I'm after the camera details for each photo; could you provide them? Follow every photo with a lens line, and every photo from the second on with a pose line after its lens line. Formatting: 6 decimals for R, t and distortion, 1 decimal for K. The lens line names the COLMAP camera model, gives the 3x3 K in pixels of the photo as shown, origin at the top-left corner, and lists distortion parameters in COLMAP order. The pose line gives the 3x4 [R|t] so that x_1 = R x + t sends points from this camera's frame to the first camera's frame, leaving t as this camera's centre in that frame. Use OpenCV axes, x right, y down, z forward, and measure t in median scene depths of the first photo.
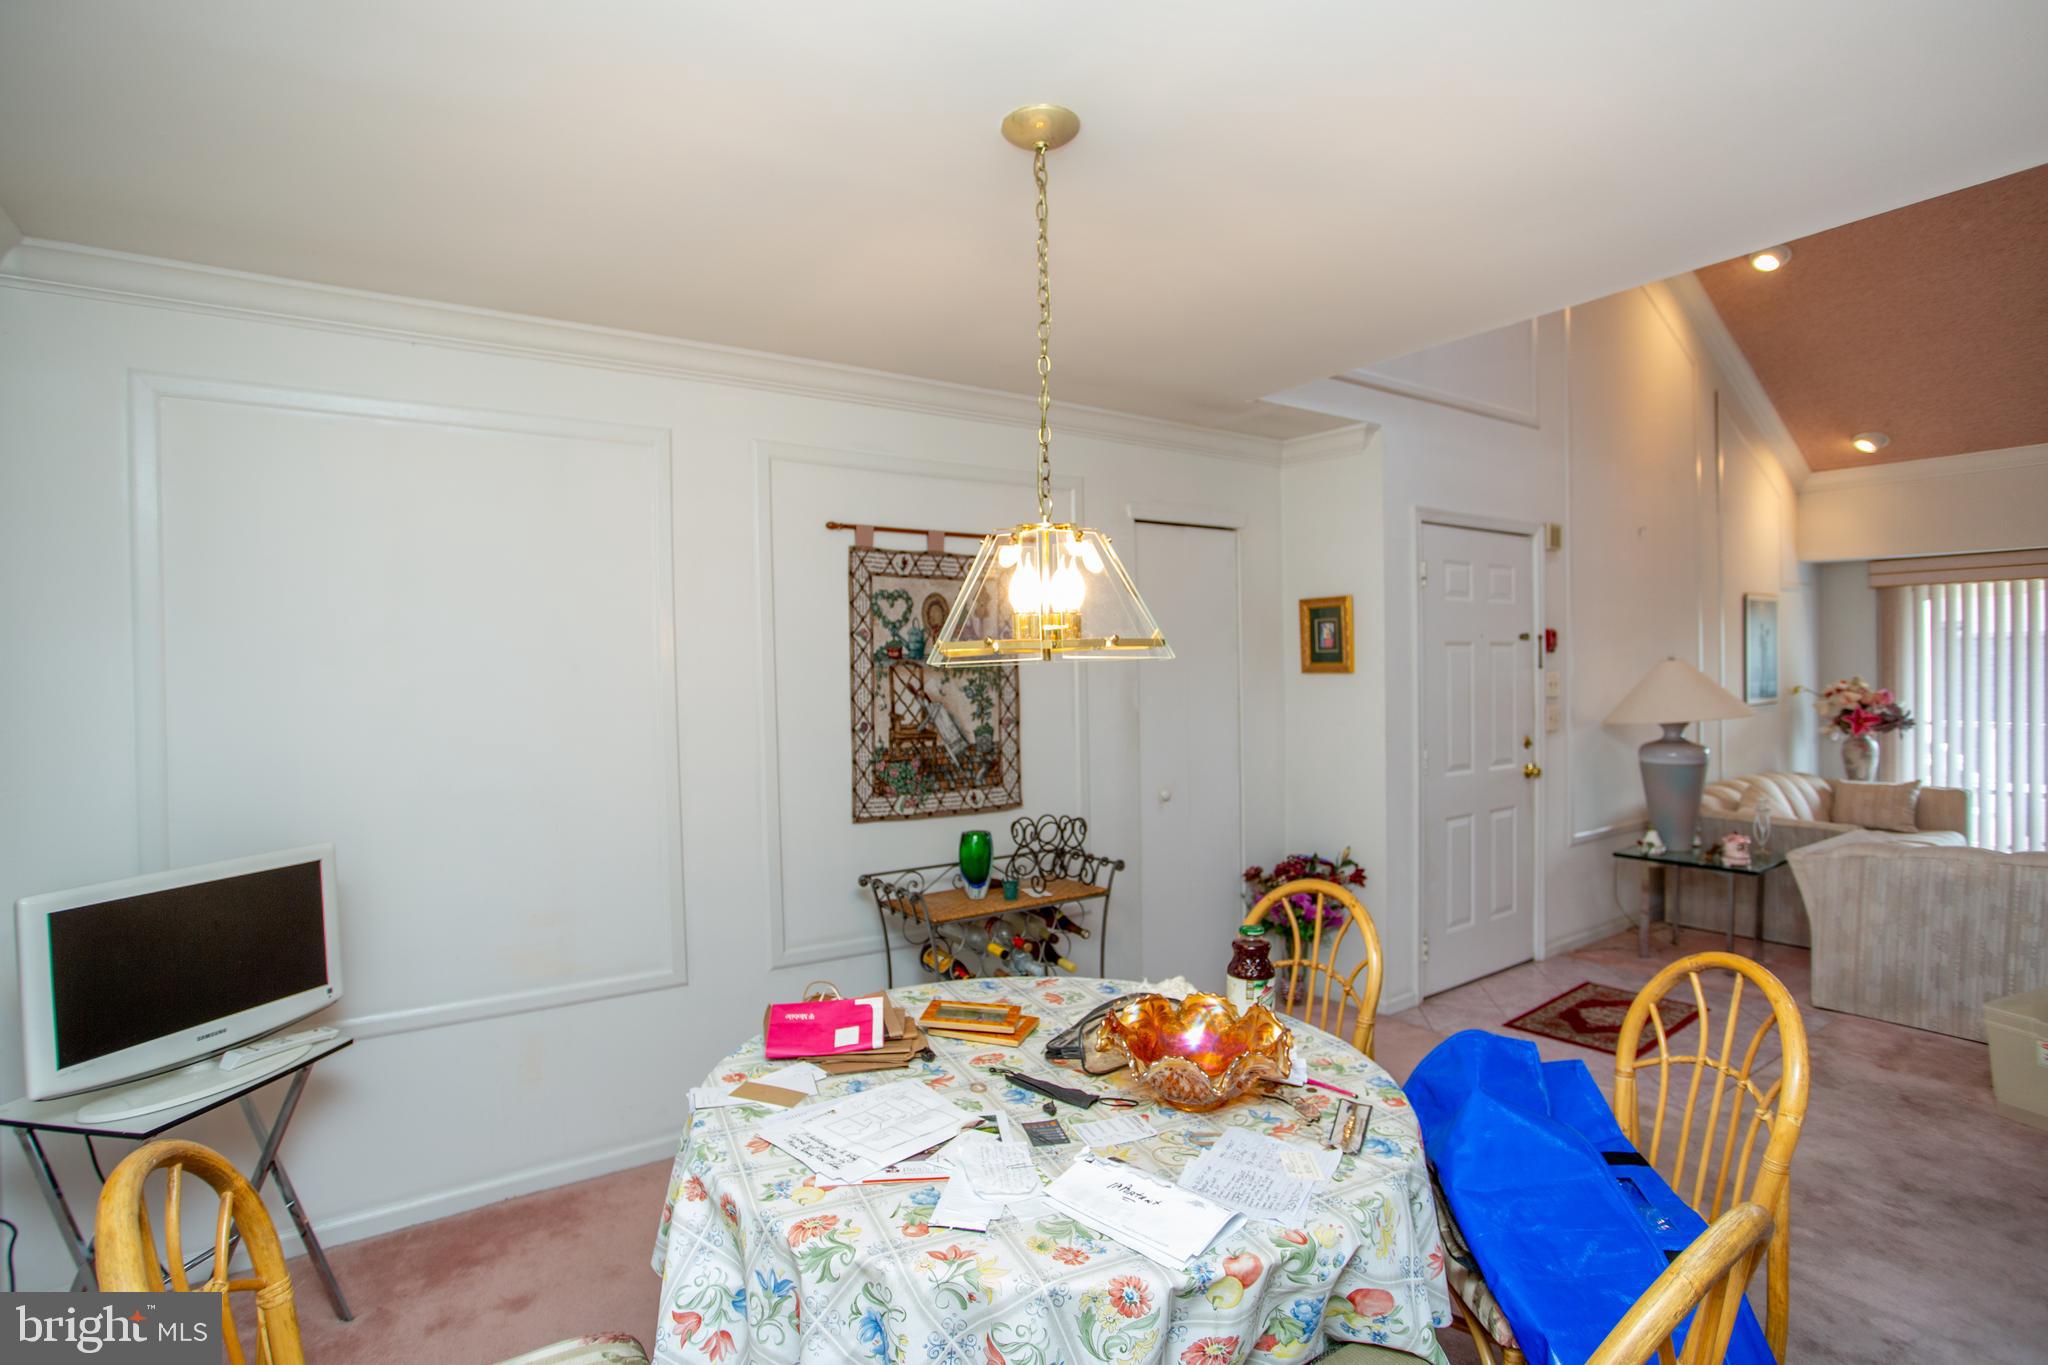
lens RADIAL K [[993.8, 0, 1022.5], [0, 993.8, 678.0], [0, 0, 1]] dist [-0.066598, 0.024158]
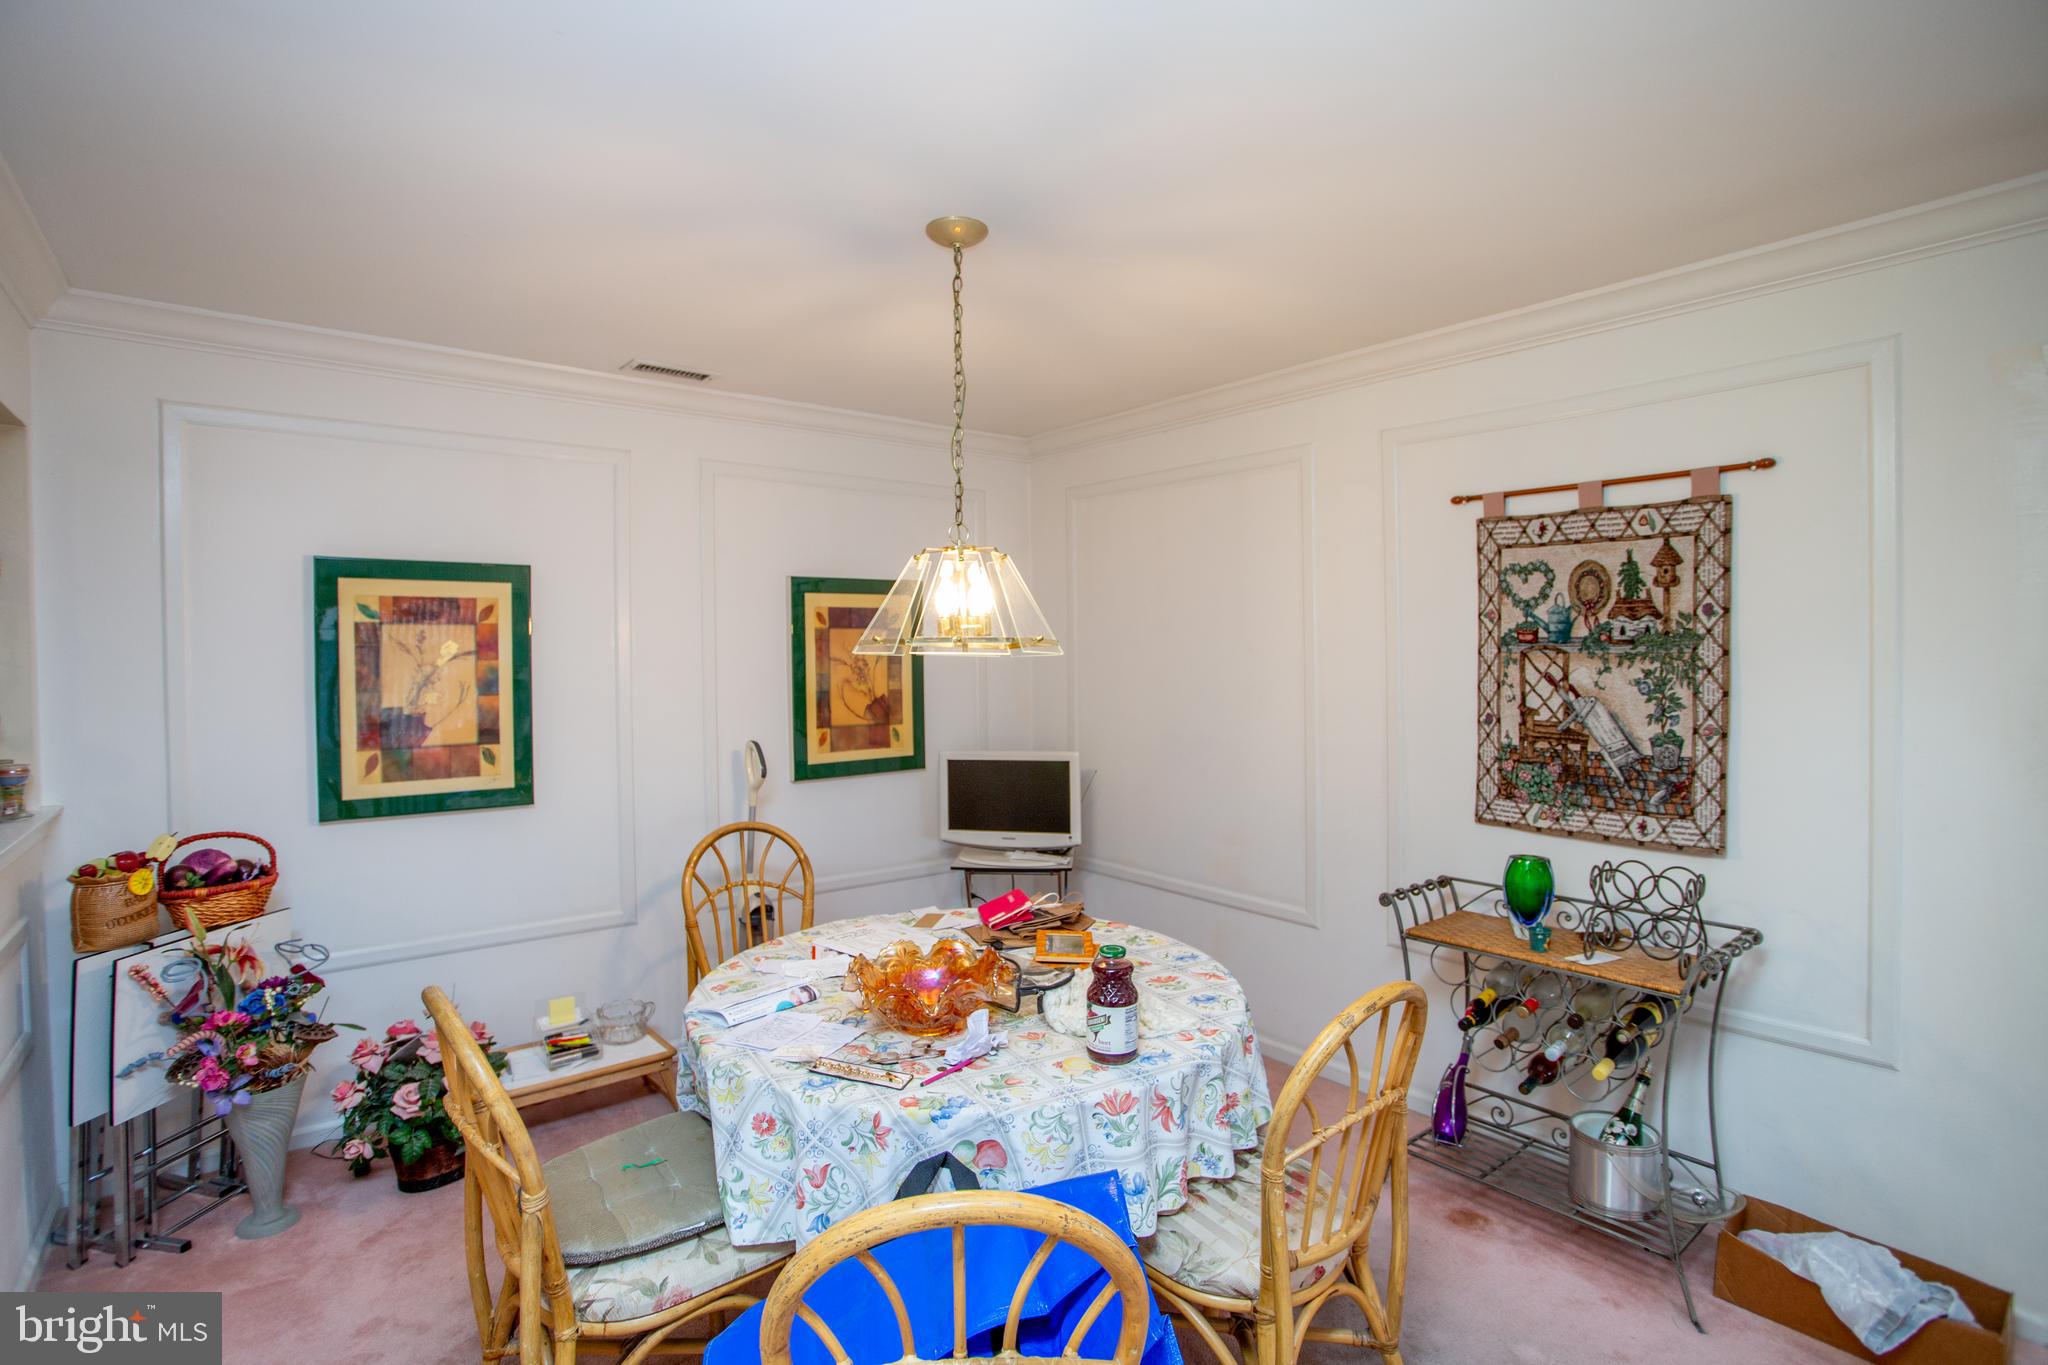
lens RADIAL K [[993.8, 0, 1026.7], [0, 993.8, 672.2], [0, 0, 1]] dist [-0.066598, 0.024158]
pose [[0.092844, 0.036285, -0.995019, 0.634912], [-0.004302, 0.999341, 0.036042, -0.021362], [0.995671, 0.000934, 0.092939, 0.464575]]
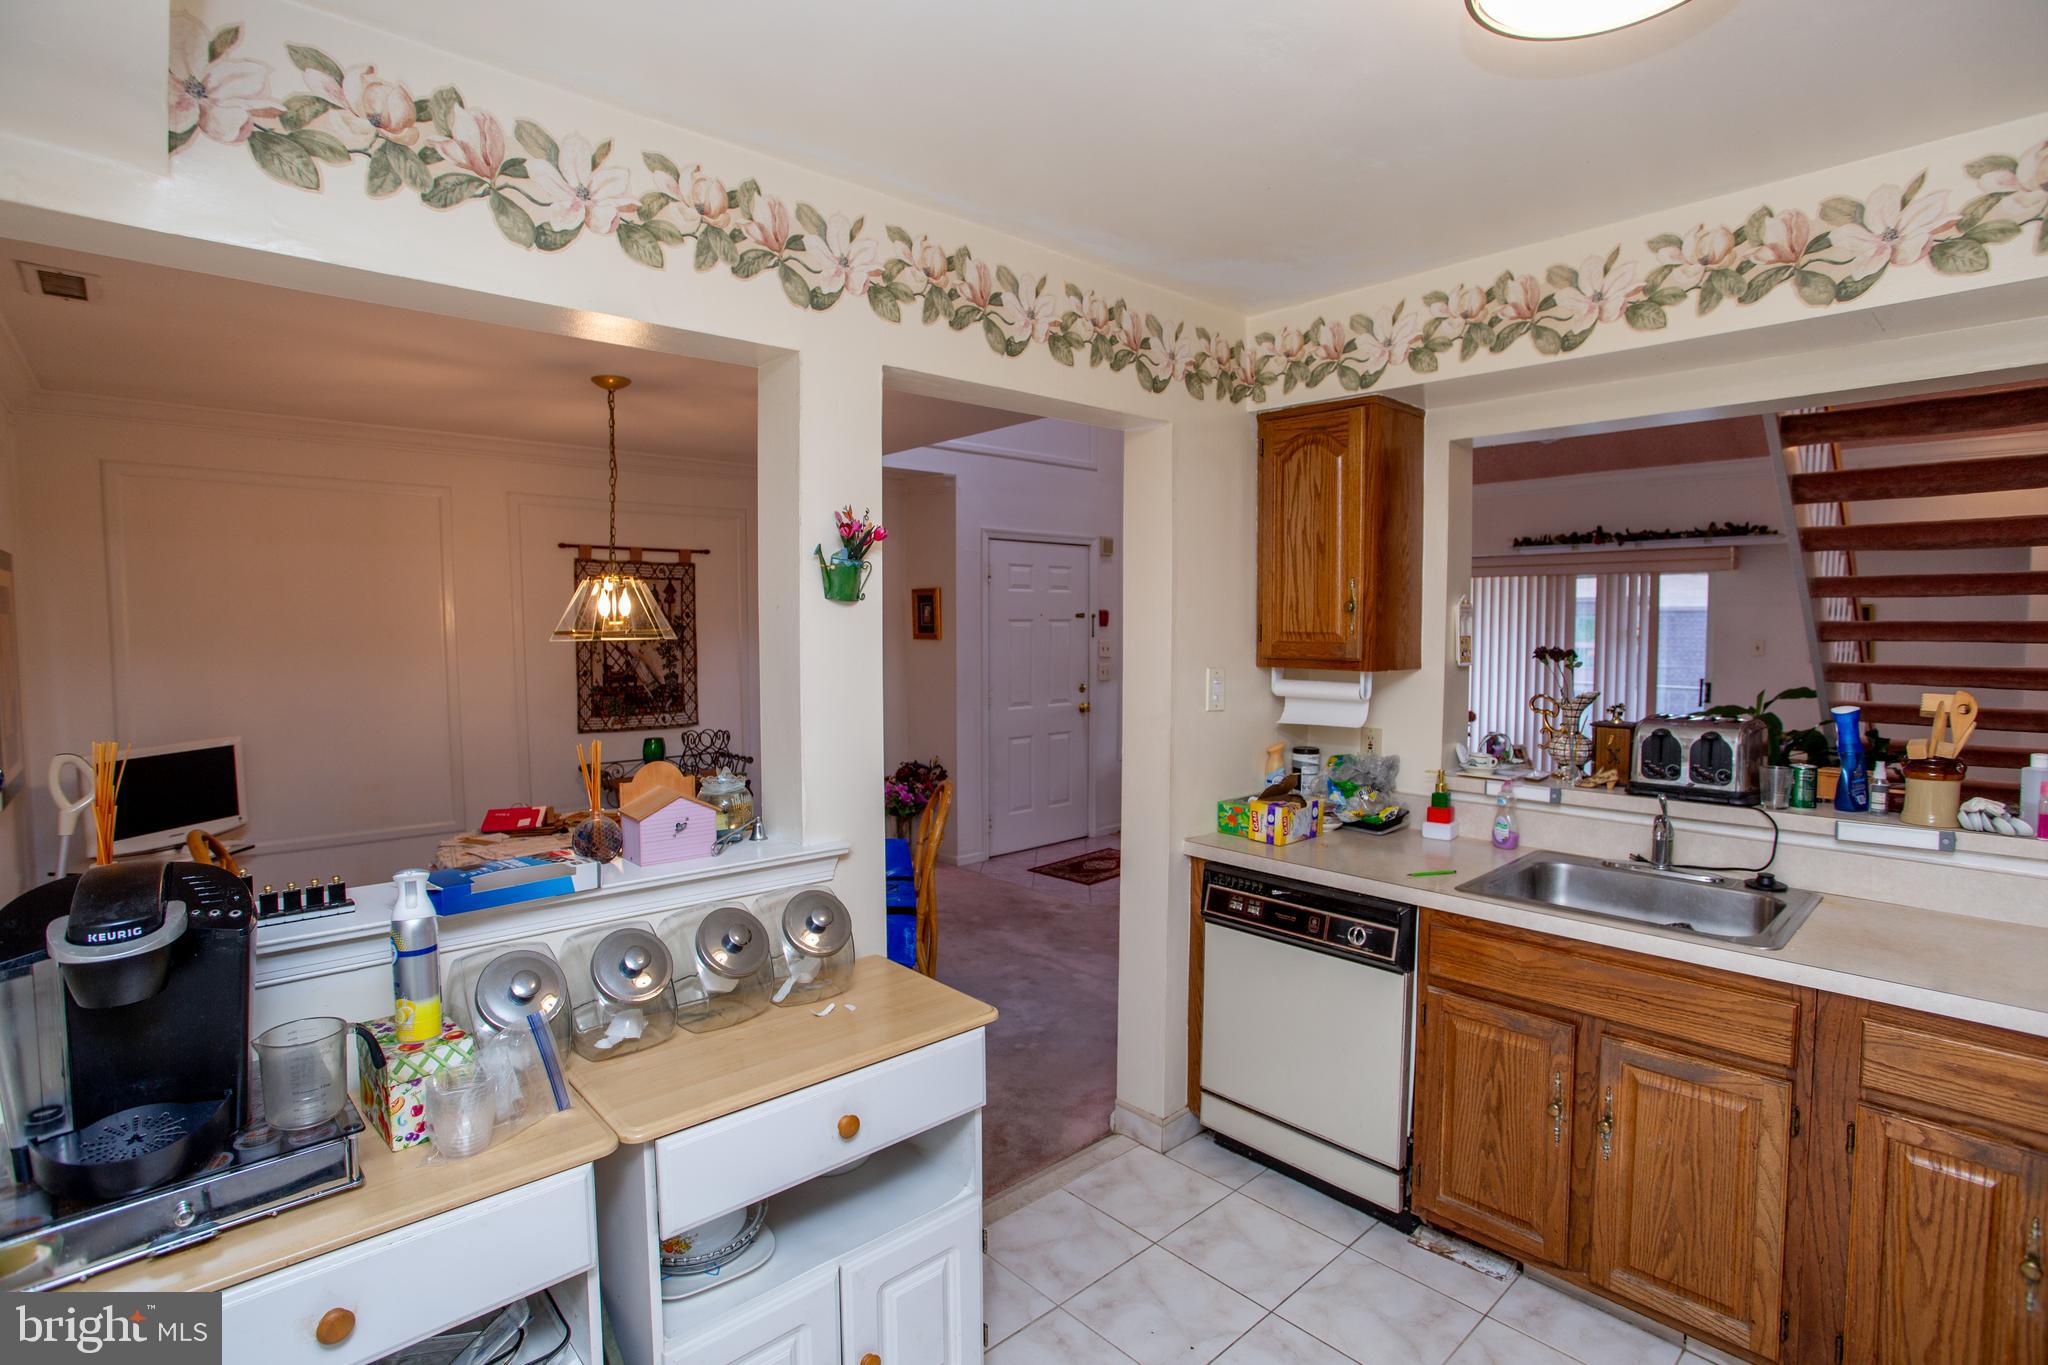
lens RADIAL K [[993.8, 0, 1021.8], [0, 993.8, 666.9], [0, 0, 1]] dist [-0.066598, 0.024158]
pose [[0.989764, 0.006187, 0.142579, 0.284670], [-0.011128, 0.999364, 0.033882, -0.019671], [-0.142279, -0.035122, 0.989203, -0.602033]]
